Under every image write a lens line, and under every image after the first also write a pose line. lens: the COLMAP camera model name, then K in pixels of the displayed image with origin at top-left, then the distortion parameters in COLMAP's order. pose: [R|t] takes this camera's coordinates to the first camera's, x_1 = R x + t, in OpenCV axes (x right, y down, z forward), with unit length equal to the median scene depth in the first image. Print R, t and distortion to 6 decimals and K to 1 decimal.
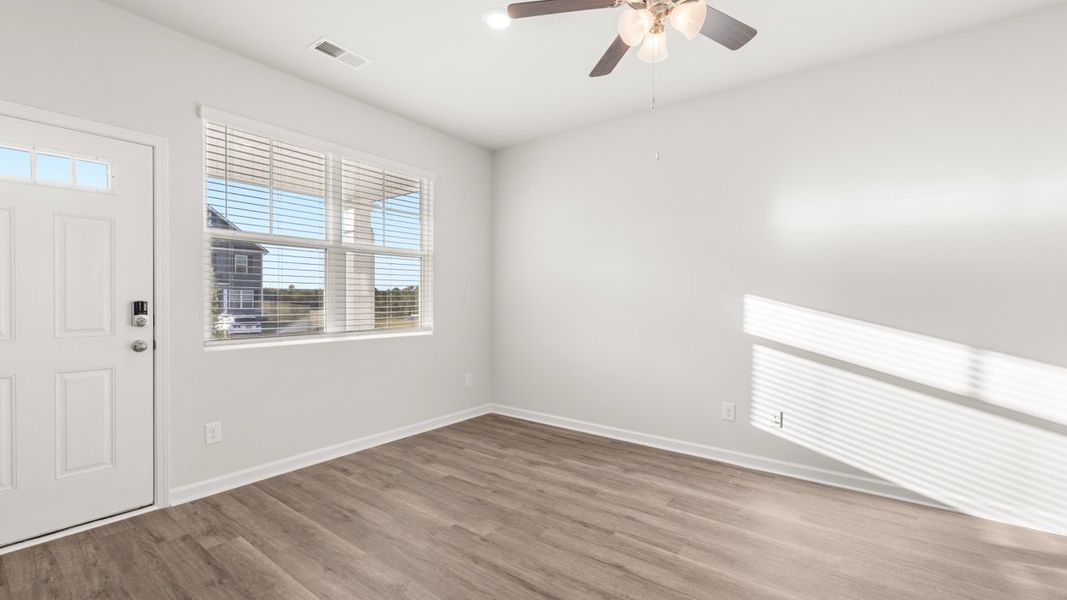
lens RADIAL K [[443.7, 0, 539.2], [0, 443.7, 297.5], [0, 0, 1]] dist [-0.010161, 0.000957]
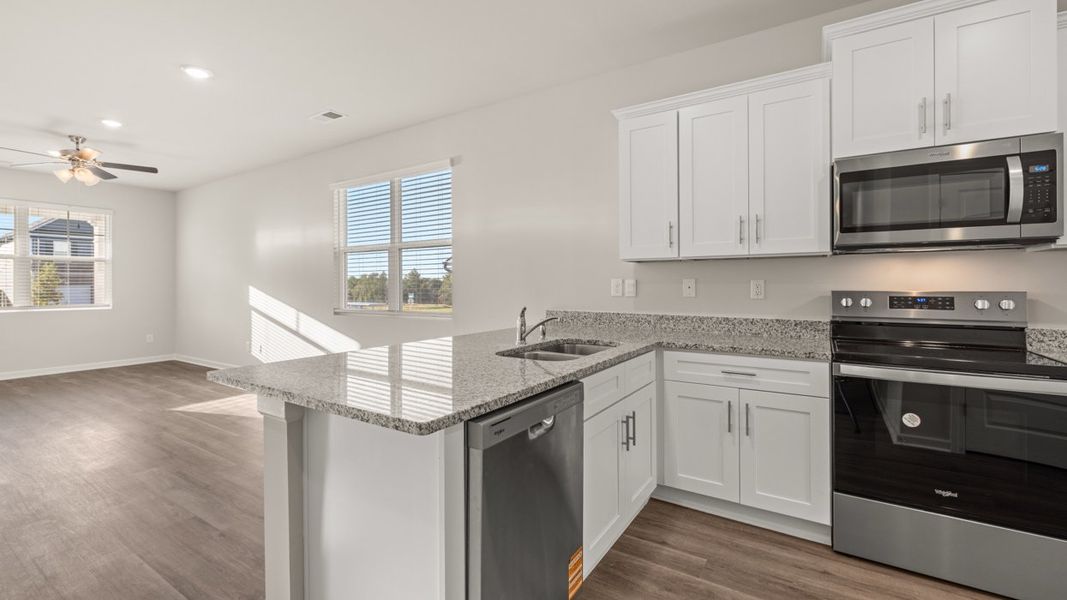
lens RADIAL K [[443.7, 0, 534.8], [0, 443.7, 281.5], [0, 0, 1]] dist [-0.010161, 0.000957]
pose [[0.996446, -0.009649, 0.083683, 1.509961], [0.010188, 0.999930, -0.006022, 0.009662], [-0.083619, 0.006853, 0.996474, -0.952212]]
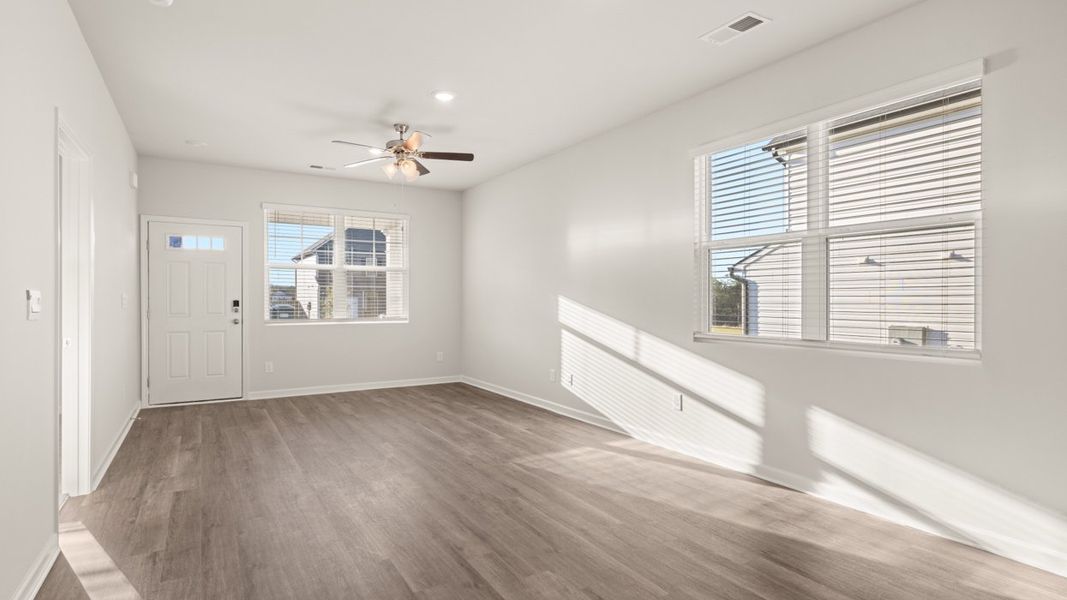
lens RADIAL K [[524.4, 0, 533.3], [0, 524.4, 297.1], [0, 0, 1]] dist [0.001044, -0.000343]
pose [[0.933983, -0.005988, -0.357266, 1.007389], [0.004437, 0.999977, -0.005161, 0.008935], [0.357289, 0.003235, 0.933988, -0.644439]]
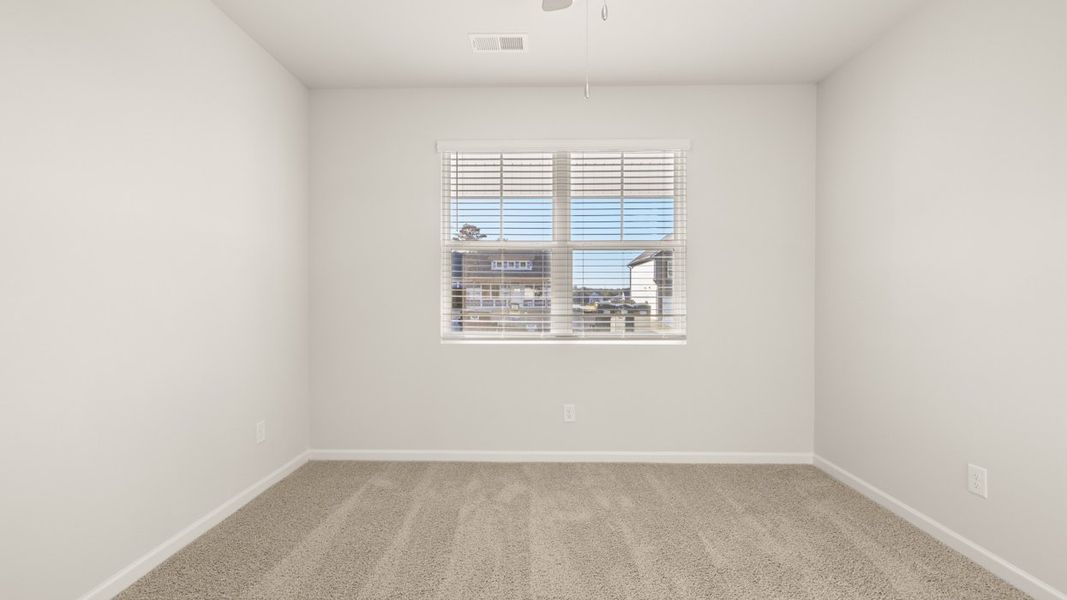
lens RADIAL K [[443.7, 0, 533.5], [0, 443.7, 300.8], [0, 0, 1]] dist [-0.010161, 0.000957]
pose [[0.587139, -0.000582, -0.809486, 0.311667], [0.003274, 0.999993, 0.001656, 0.003468], [0.809480, -0.003622, 0.587137, 0.402604]]
